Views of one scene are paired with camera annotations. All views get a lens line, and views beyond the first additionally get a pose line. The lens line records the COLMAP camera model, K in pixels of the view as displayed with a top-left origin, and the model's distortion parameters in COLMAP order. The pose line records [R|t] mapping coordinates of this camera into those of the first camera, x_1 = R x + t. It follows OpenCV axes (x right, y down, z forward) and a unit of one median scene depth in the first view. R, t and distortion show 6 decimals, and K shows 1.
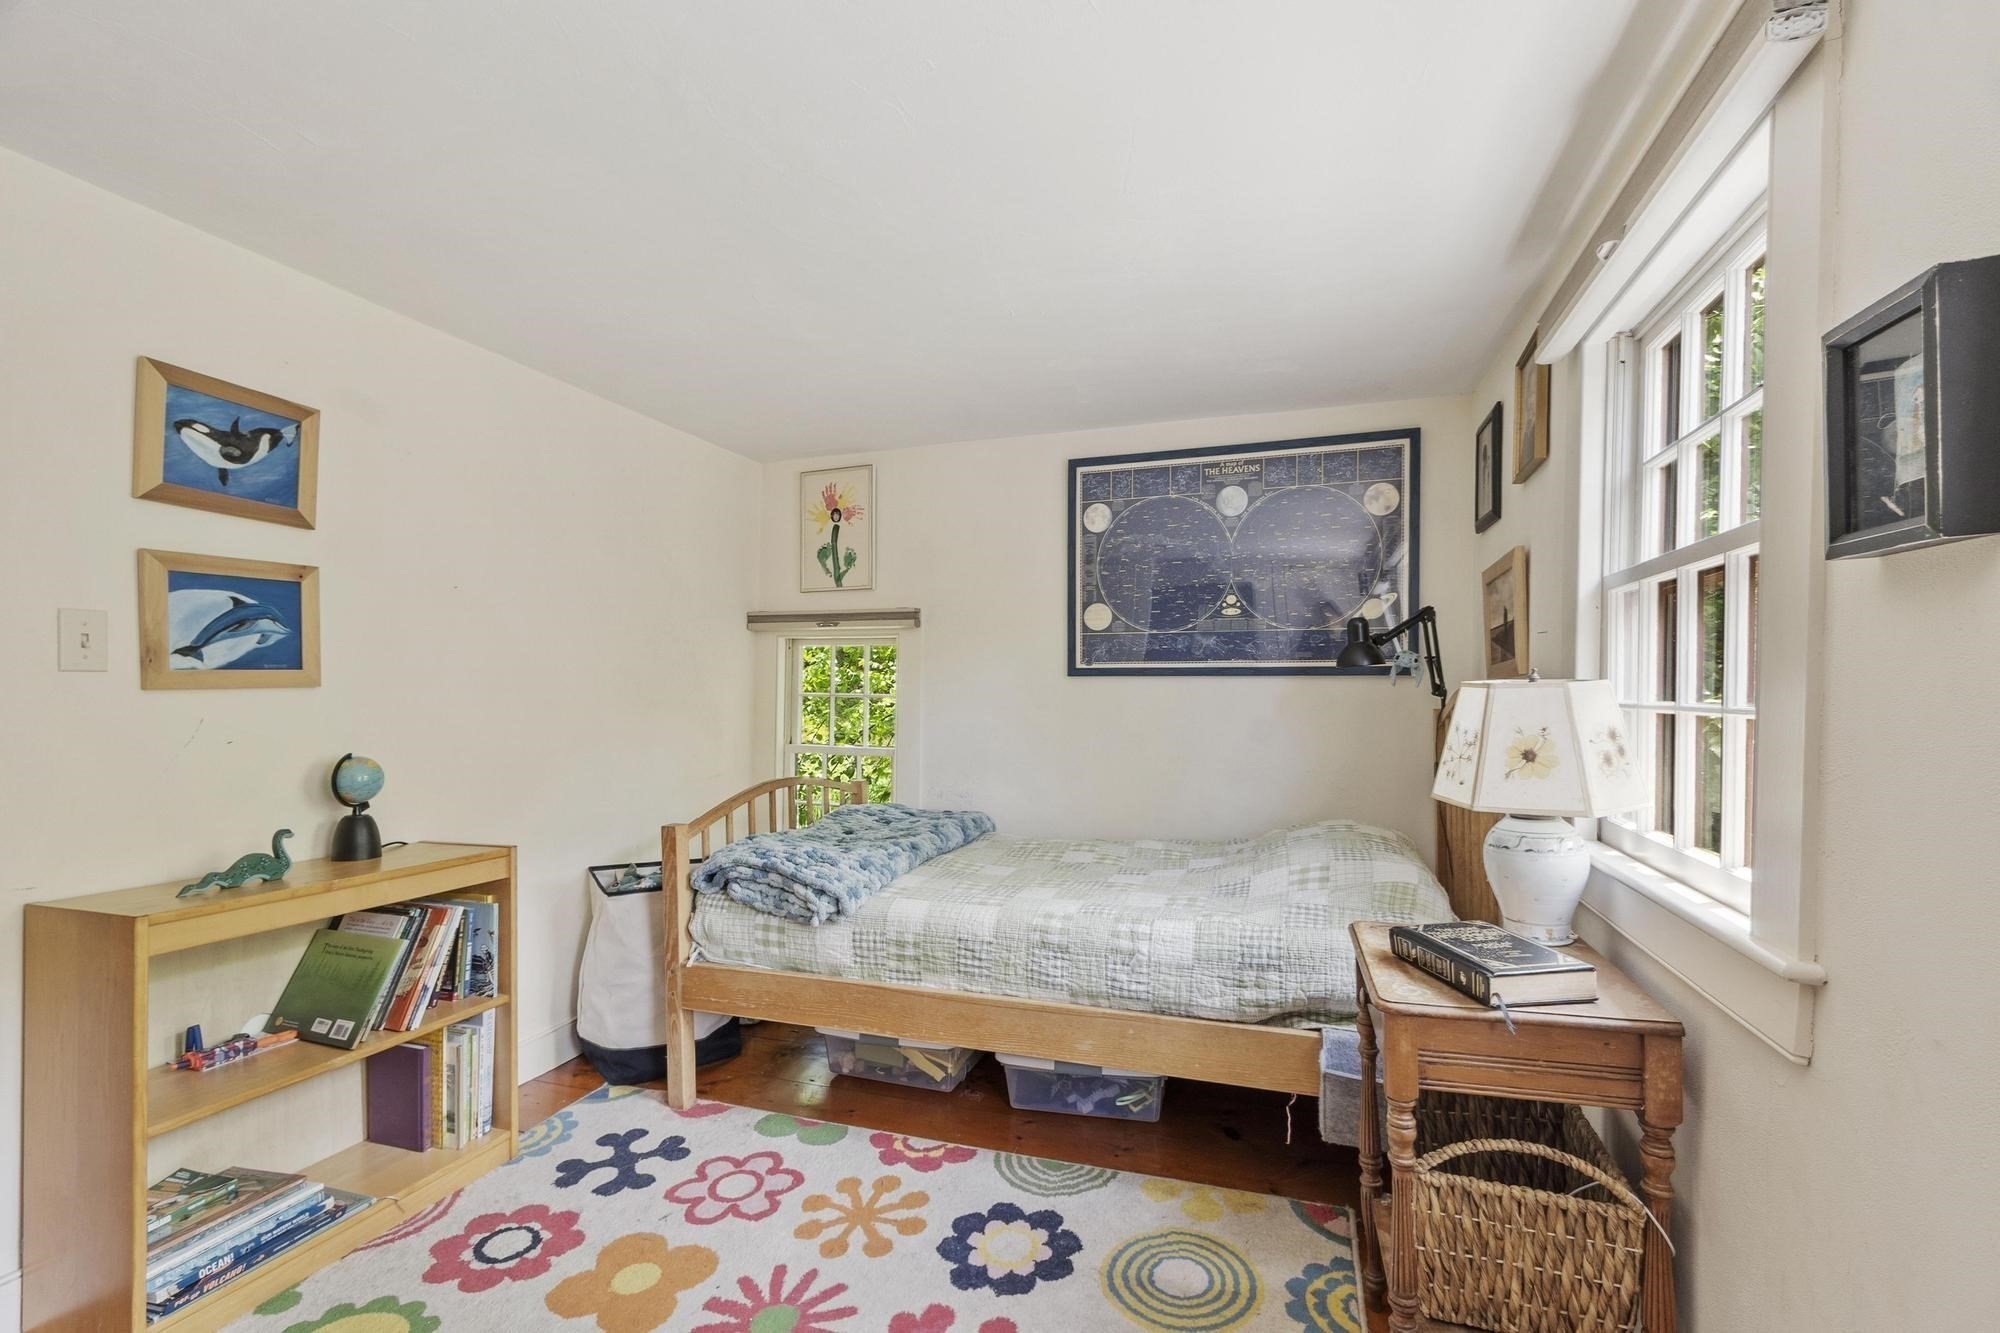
lens RADIAL K [[893.1, 0, 990.9], [0, 893.1, 704.7], [0, 0, 1]] dist [-0.000361, 0.000002]
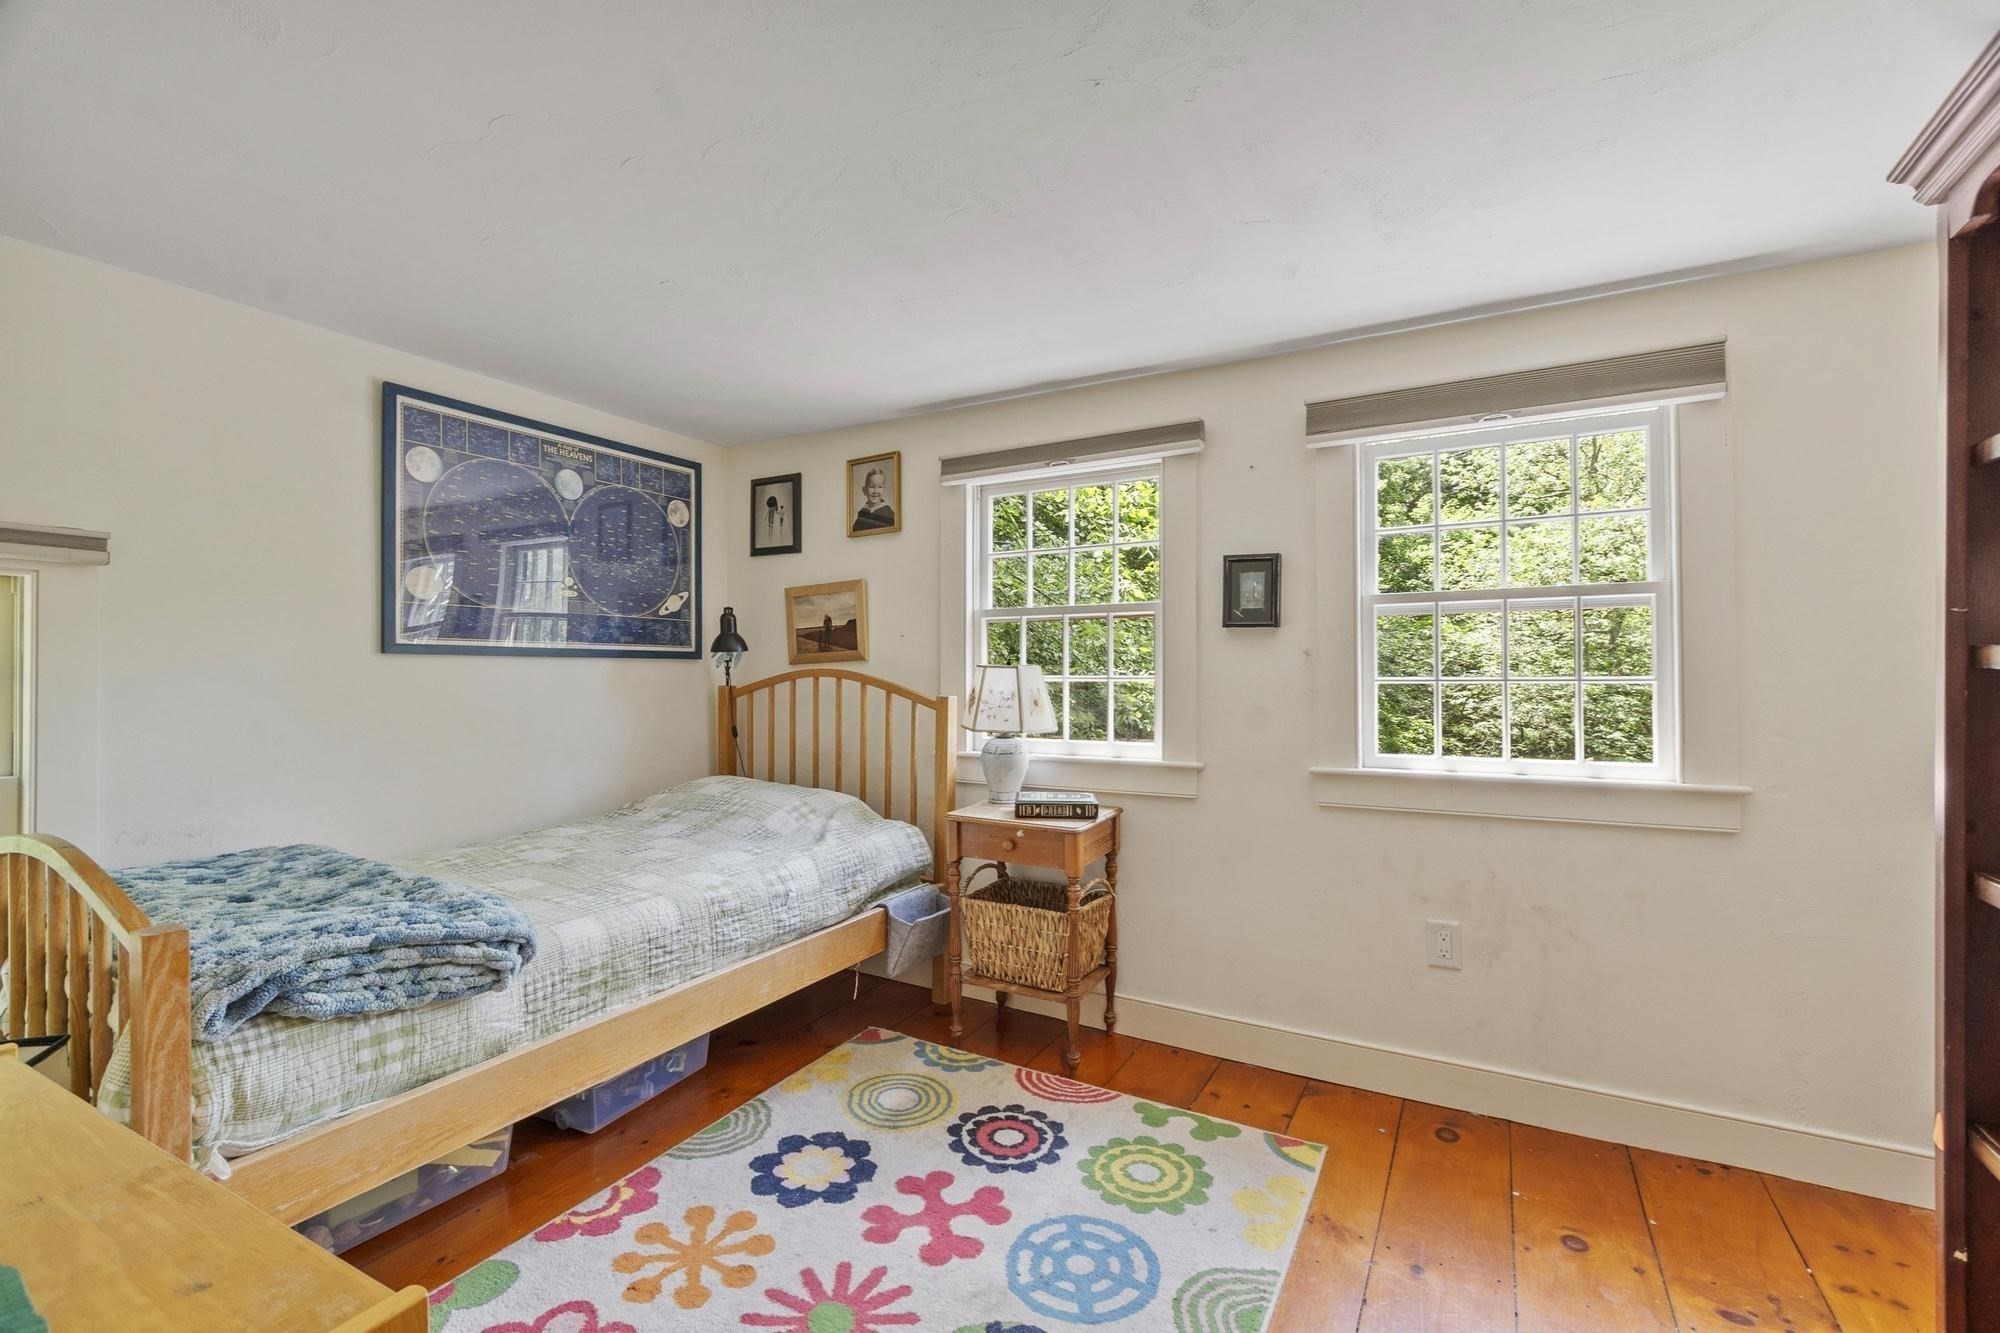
lens RADIAL K [[877.9, 0, 997.5], [0, 877.9, 677.0], [0, 0, 1]] dist [0.000141, 0.000103]
pose [[0.168070, -0.004657, 0.985764, -0.818760], [0.018542, 0.999827, 0.001562, -0.002875], [-0.985601, 0.018016, 0.168127, 0.463877]]
